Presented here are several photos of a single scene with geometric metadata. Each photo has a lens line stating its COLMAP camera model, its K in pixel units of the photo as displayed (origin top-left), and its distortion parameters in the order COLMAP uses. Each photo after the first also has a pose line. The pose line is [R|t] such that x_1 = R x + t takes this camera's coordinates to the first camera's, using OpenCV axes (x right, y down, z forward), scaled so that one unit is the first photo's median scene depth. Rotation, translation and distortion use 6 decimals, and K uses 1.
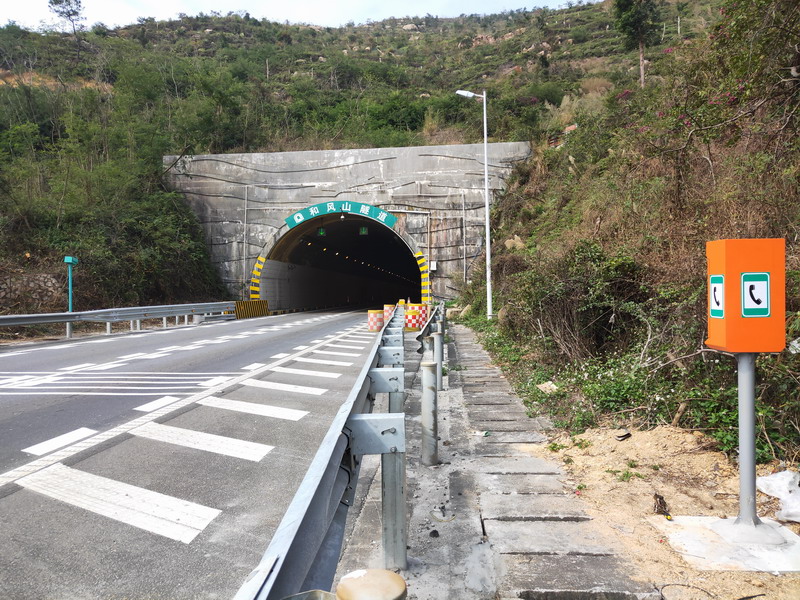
lens RADIAL K [[541.8, 0, 402.1], [0, 541.8, 300.7], [0, 0, 1]] dist [-0.000993, -0.002001]
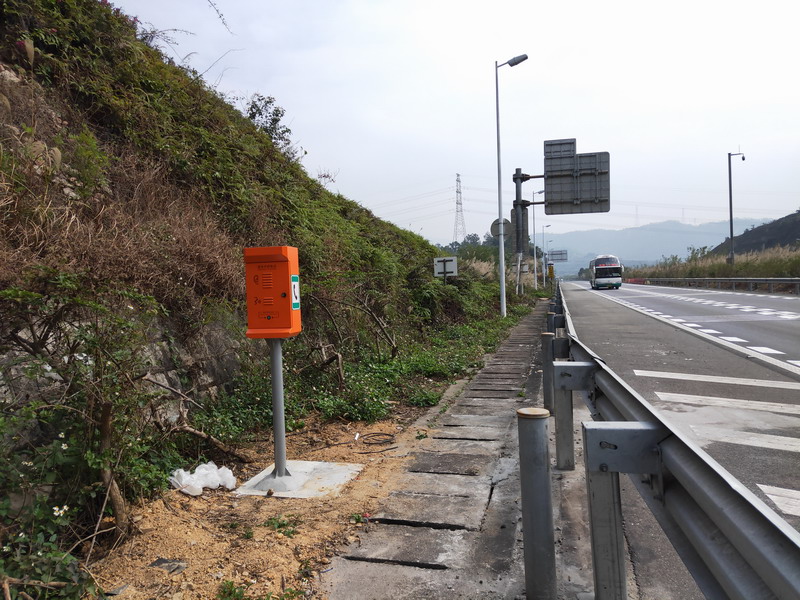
lens RADIAL K [[542.0, 0, 399.6], [0, 542.0, 297.7], [0, 0, 1]] dist [-0.005089, -0.001762]
pose [[-0.978687, 0.041443, 0.201133, 0.093929], [0.053025, 0.997210, 0.052540, -0.046357], [-0.198395, 0.062085, -0.978154, 2.097597]]
